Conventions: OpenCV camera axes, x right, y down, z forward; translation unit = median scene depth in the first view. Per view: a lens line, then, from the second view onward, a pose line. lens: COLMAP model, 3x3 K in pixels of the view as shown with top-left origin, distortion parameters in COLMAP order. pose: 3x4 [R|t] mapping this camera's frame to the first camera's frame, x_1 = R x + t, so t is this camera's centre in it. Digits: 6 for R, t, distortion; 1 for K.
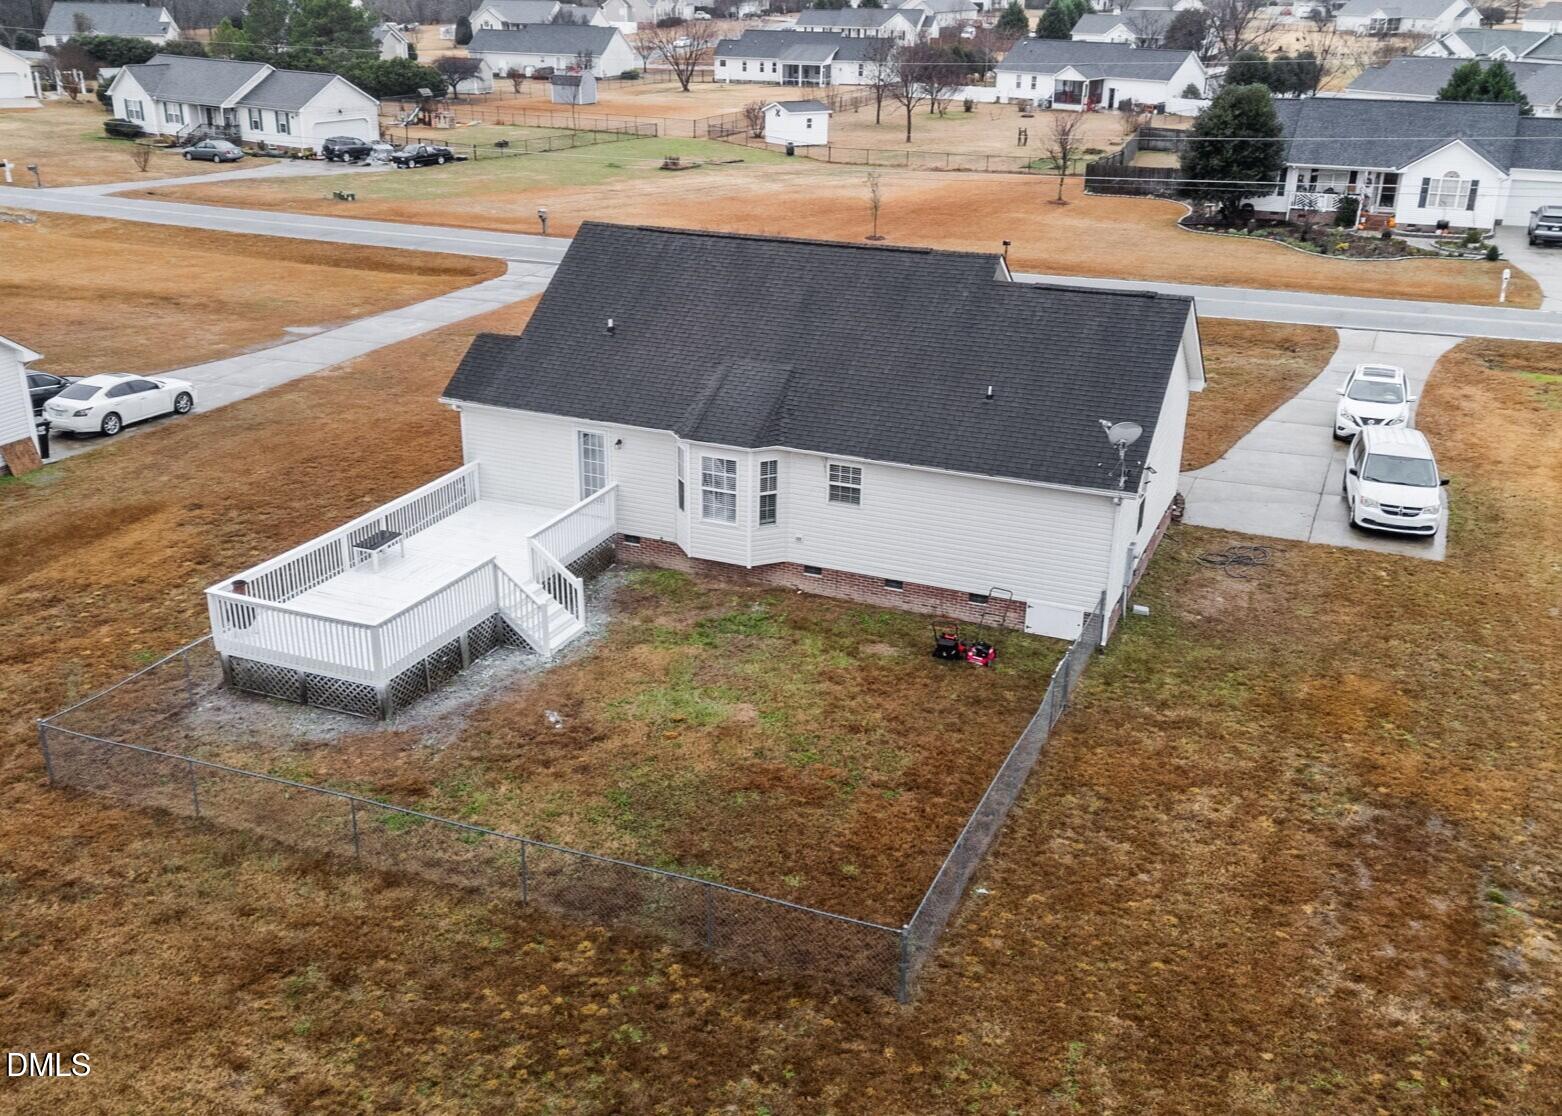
lens RADIAL K [[1341.8, 0, 774.8], [0, 1341.8, 508.4], [0, 0, 1]] dist [0.090557, -0.125242]
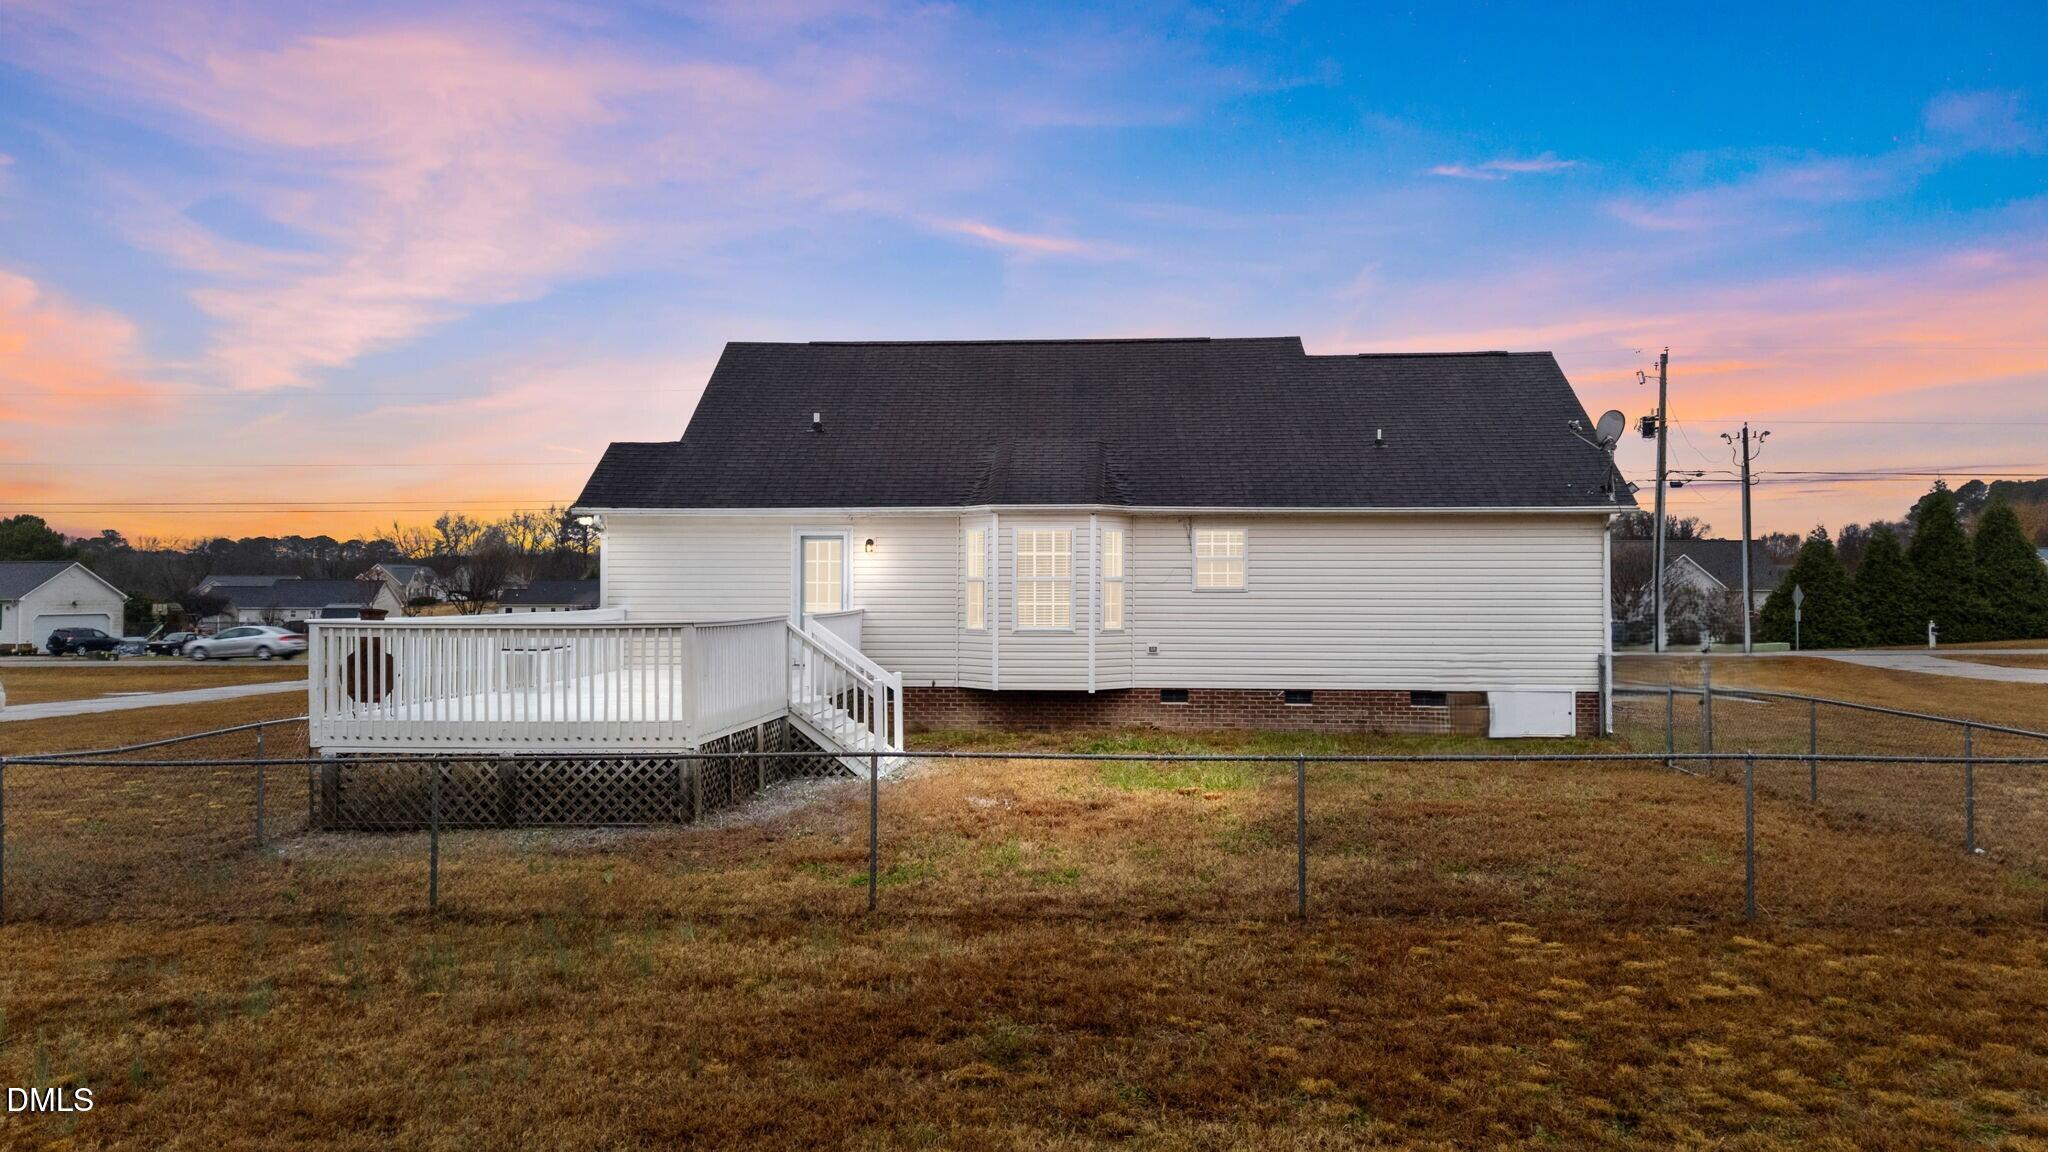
lens RADIAL K [[1360.8, 0, 1005.2], [0, 1360.8, 568.2], [0, 0, 1]] dist [0.085000, -0.070068]
pose [[0.947072, -0.008166, 0.320919, -0.282793], [0.122065, 0.933749, -0.336470, 0.212584], [-0.296910, 0.357834, 0.885324, 0.378090]]
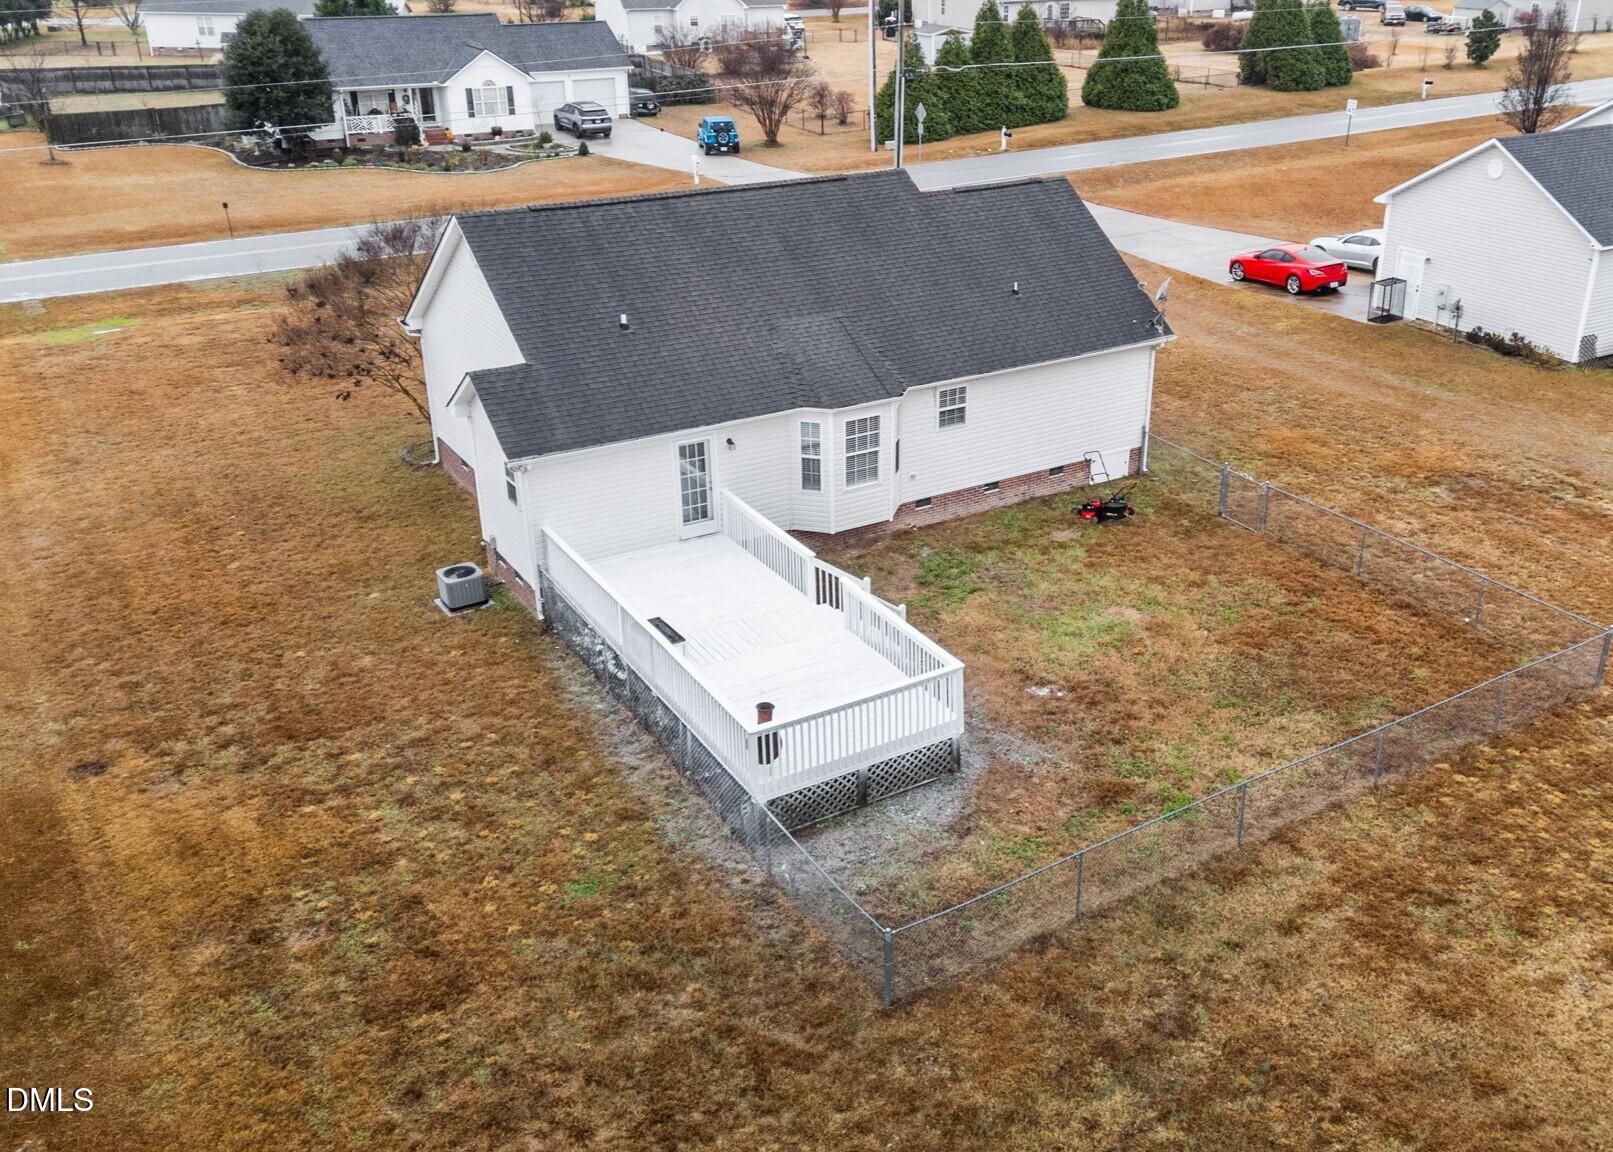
lens RADIAL K [[1385.6, 0, 800.1], [0, 1385.6, 524.8], [0, 0, 1]] dist [0.090557, -0.125242]
pose [[0.616091, -0.330181, 0.715131, -0.779347], [0.291732, 0.938985, 0.182207, -0.155012], [-0.731659, 0.096370, 0.674825, 0.370825]]
